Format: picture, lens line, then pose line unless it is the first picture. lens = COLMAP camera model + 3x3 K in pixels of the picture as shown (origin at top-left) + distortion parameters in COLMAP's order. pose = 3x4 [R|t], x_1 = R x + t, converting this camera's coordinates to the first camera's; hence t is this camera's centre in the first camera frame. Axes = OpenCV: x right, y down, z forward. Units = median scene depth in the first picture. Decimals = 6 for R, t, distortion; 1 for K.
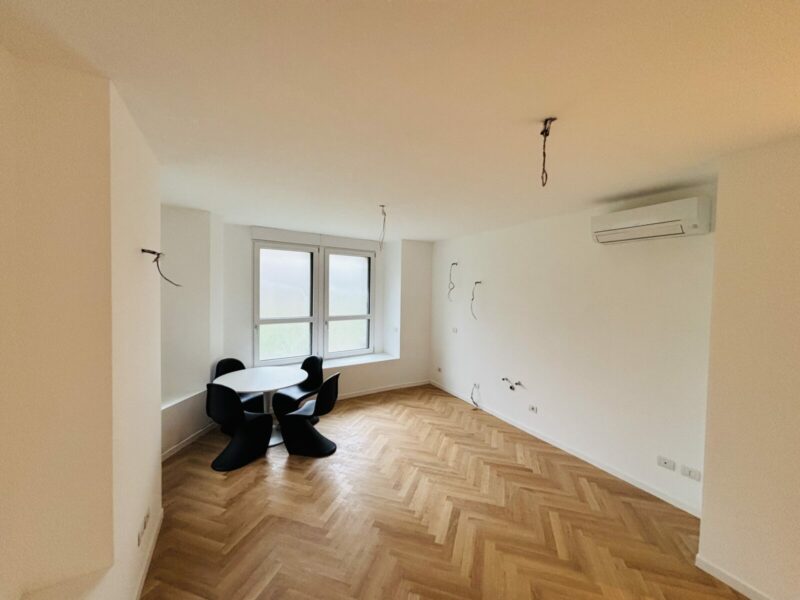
lens RADIAL K [[321.0, 0, 399.6], [0, 321.0, 296.1], [0, 0, 1]] dist [-0.001342, -0.000180]
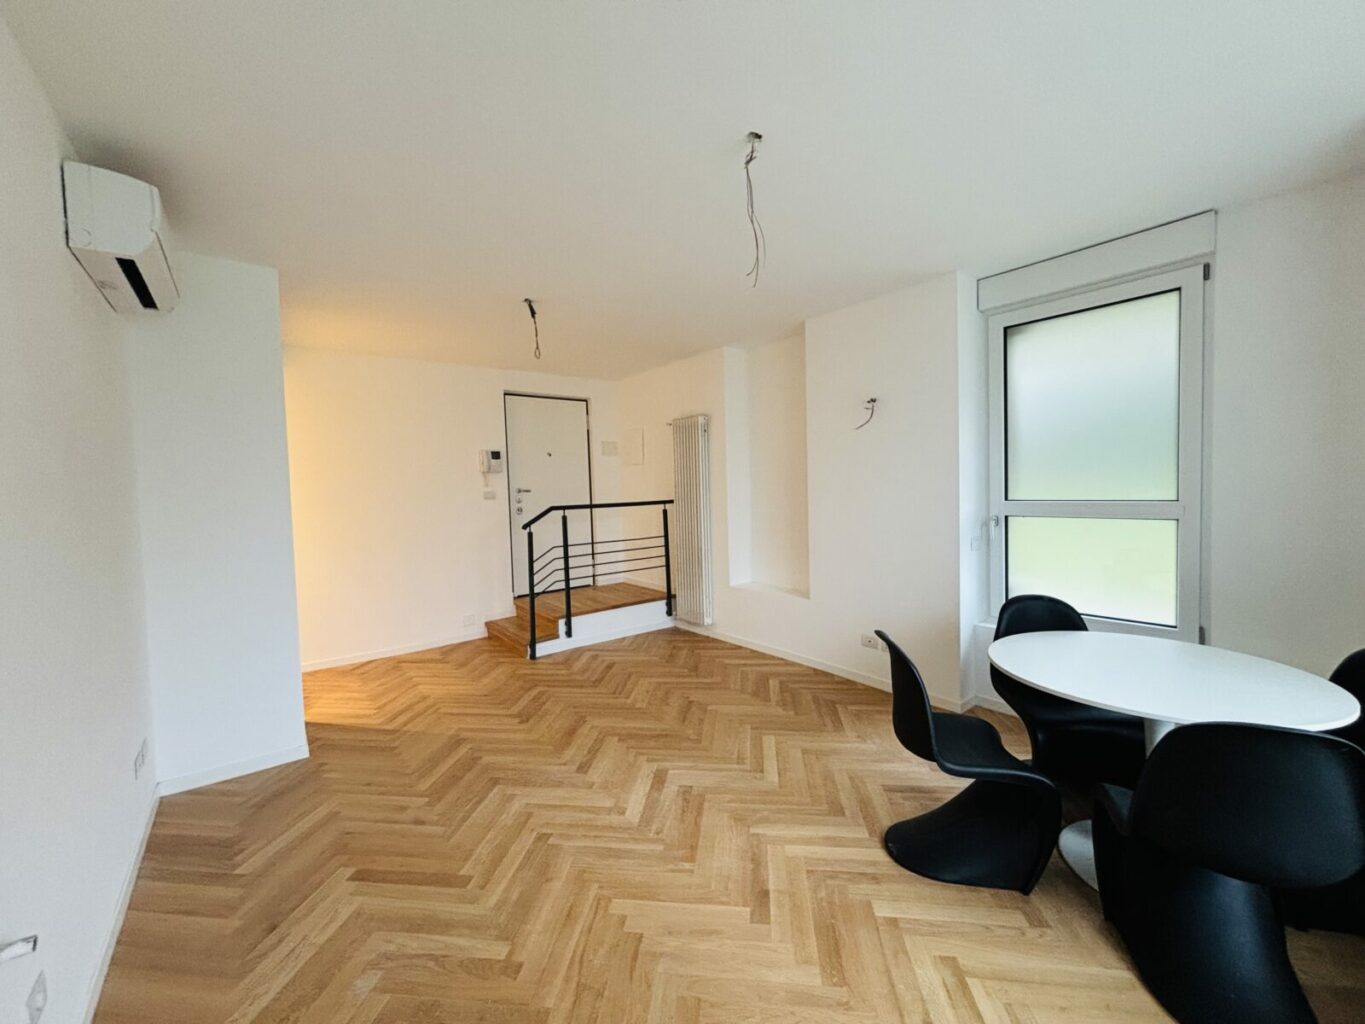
lens RADIAL K [[547.7, 0, 675.8], [0, 547.7, 509.0], [0, 0, 1]] dist [-0.001342, -0.000180]
pose [[-0.985460, 0.015157, -0.169231, 0.124807], [0.004536, 0.998005, 0.062972, 0.063212], [0.169848, 0.061289, -0.983563, 1.519805]]
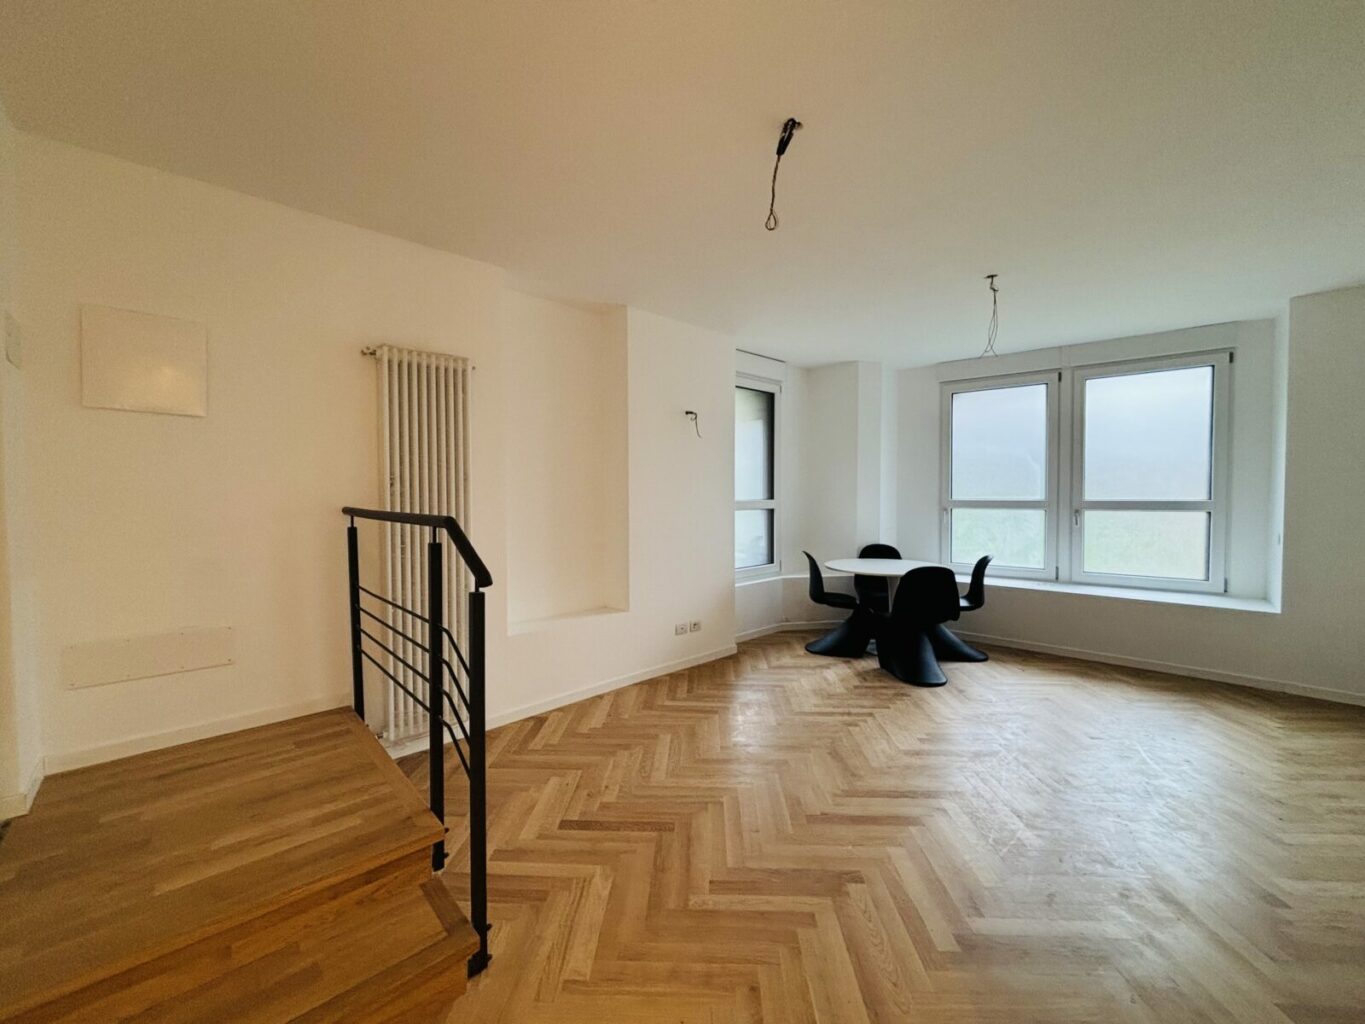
lens RADIAL K [[547.7, 0, 687.9], [0, 547.7, 507.6], [0, 0, 1]] dist [-0.001342, -0.000180]
pose [[0.257865, 0.012699, -0.966097, 0.722324], [-0.014803, 0.999848, 0.009192, 0.117809], [0.966067, 0.011931, 0.258014, 0.234842]]
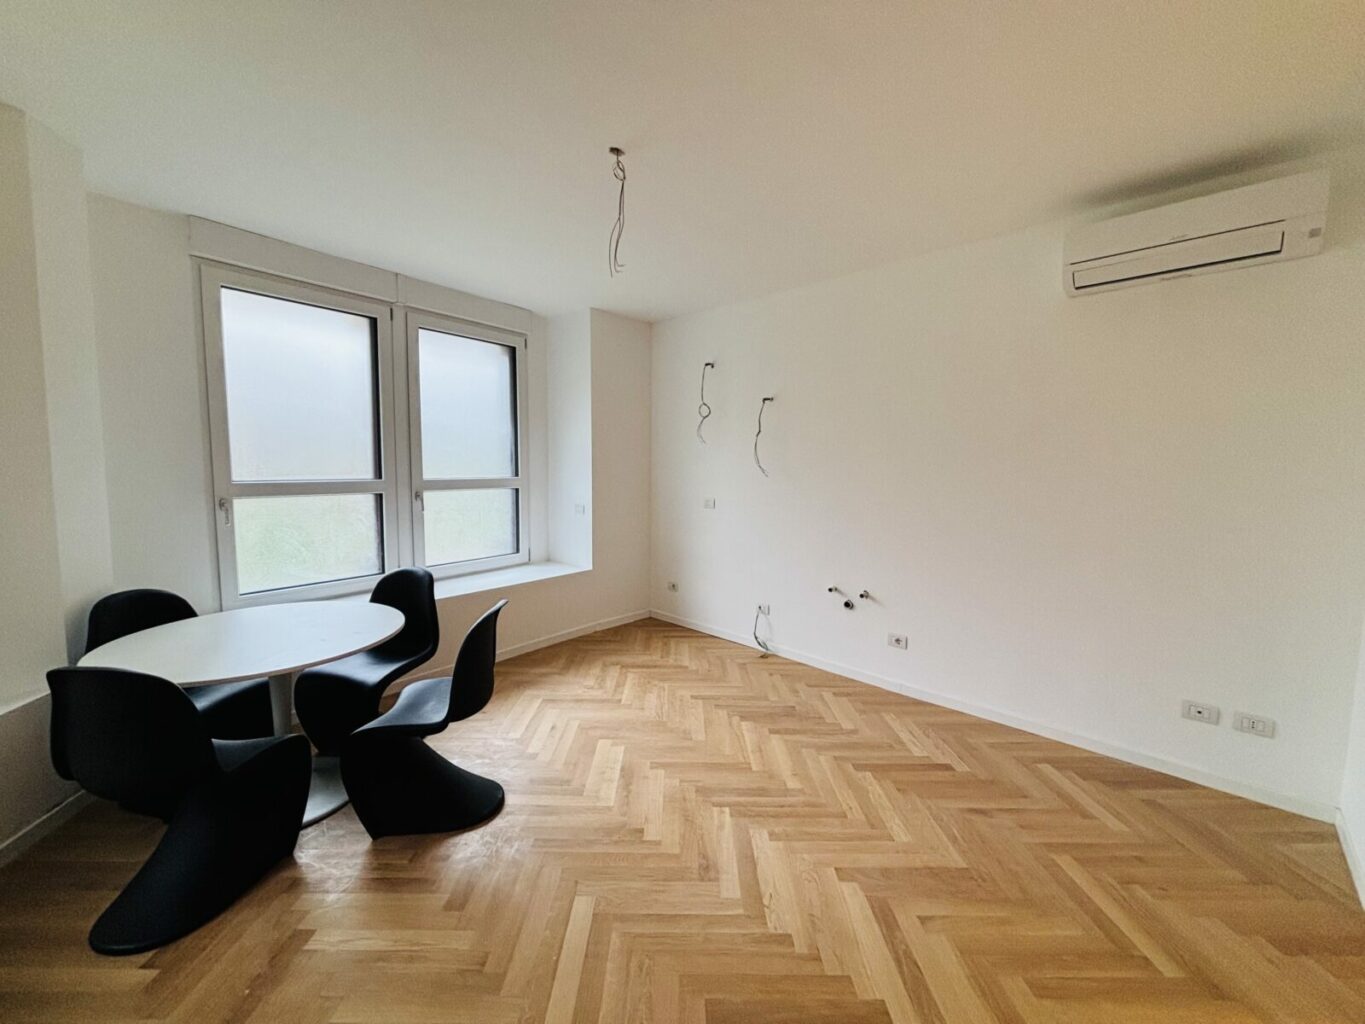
lens RADIAL K [[547.7, 0, 682.4], [0, 547.7, 507.5], [0, 0, 1]] dist [-0.001342, -0.000180]
pose [[0.952677, -0.032129, 0.302281, -0.182135], [0.014532, 0.998075, 0.060285, 0.095092], [-0.303636, -0.053039, 0.951311, 0.333753]]
